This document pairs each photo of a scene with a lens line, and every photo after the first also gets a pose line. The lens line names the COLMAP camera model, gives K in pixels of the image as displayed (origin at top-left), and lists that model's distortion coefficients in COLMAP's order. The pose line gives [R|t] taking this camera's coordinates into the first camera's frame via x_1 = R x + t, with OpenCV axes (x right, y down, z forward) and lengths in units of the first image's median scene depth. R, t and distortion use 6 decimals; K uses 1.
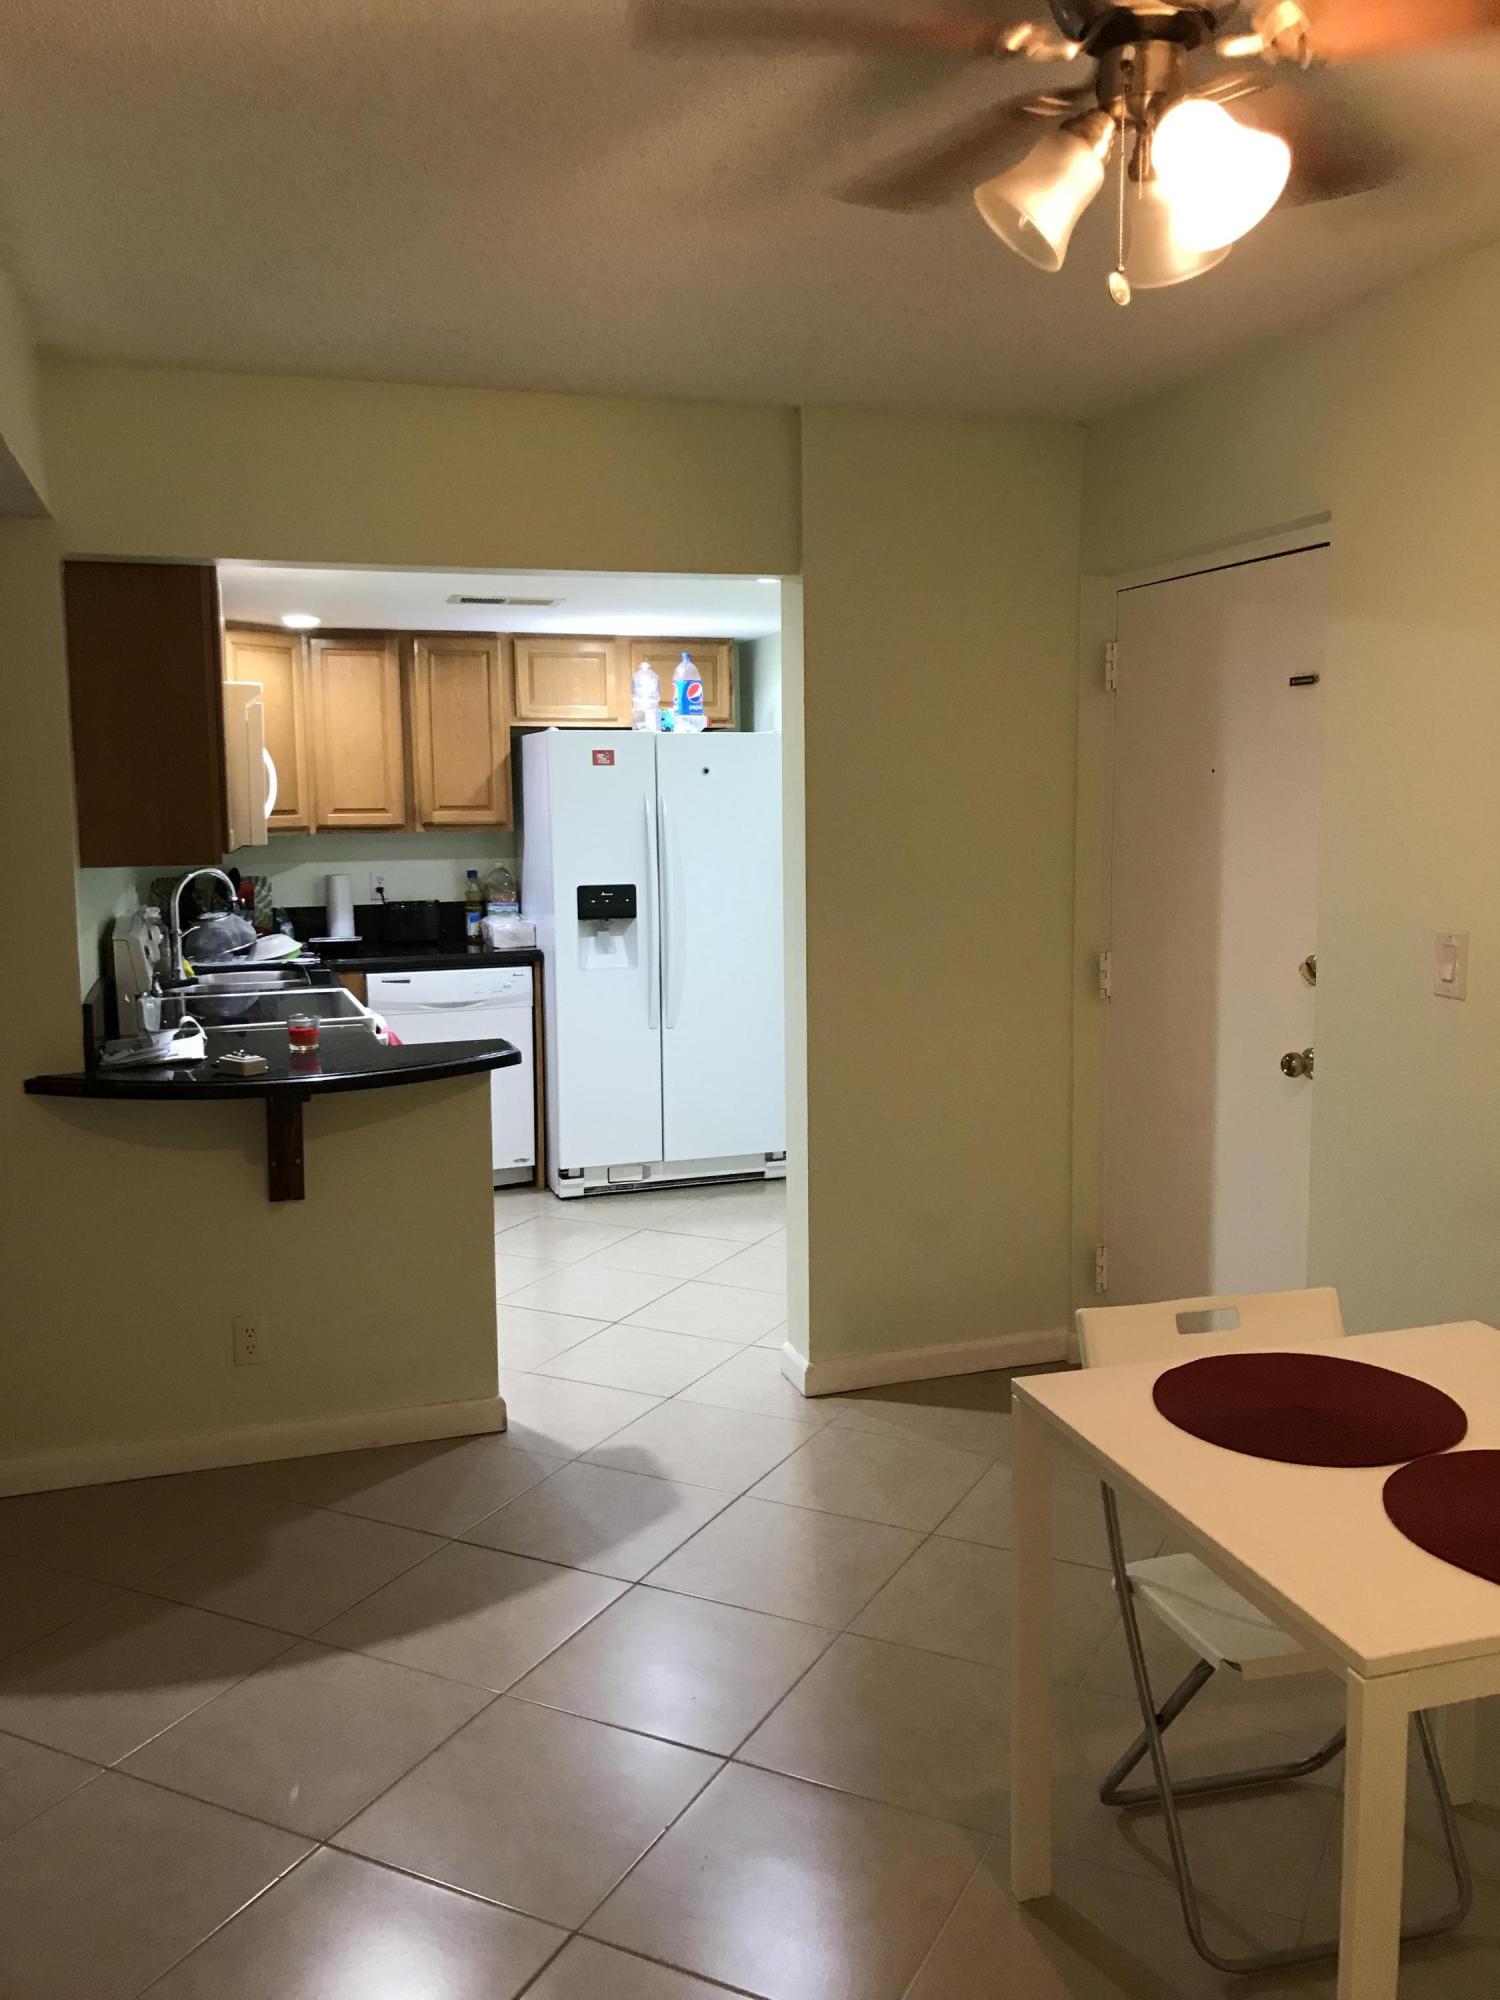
lens RADIAL K [[1643.7, 0, 750.0], [0, 1643.7, 1000.0], [0, 0, 1]] dist [-0.053991, -0.001045]
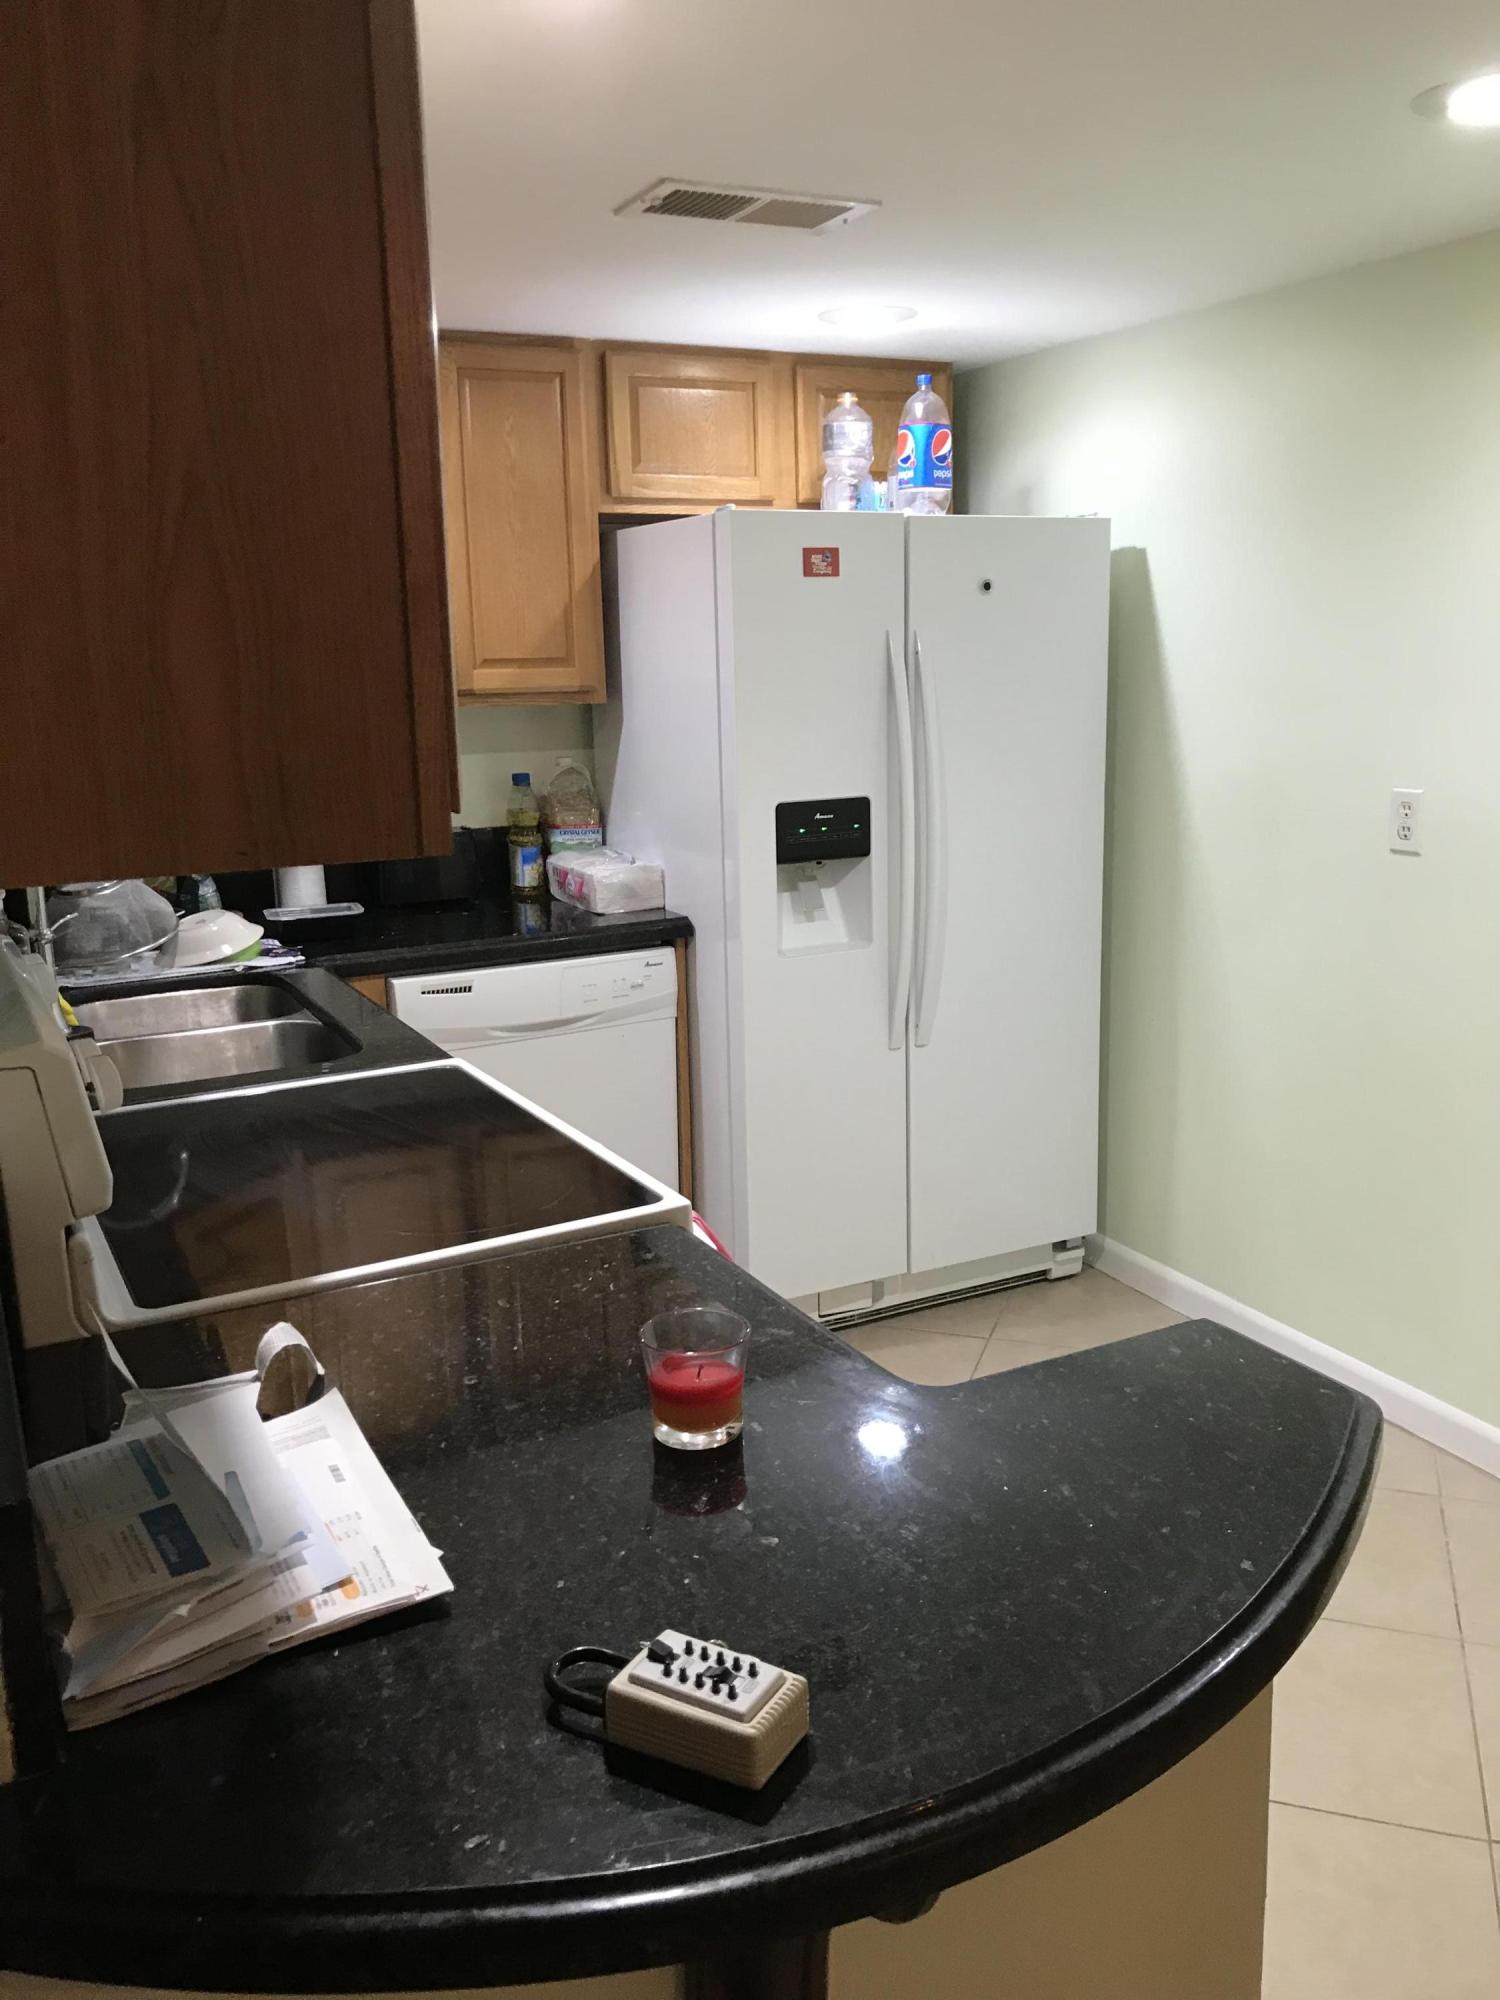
lens RADIAL K [[1739.3, 0, 750.0], [0, 1739.3, 1000.0], [0, 0, 1]] dist [0.005981, -0.001448]
pose [[0.991813, -0.041305, 0.120837, -0.177460], [0.032669, 0.996826, 0.072597, -0.044092], [-0.123452, -0.068055, 0.990014, 0.404630]]
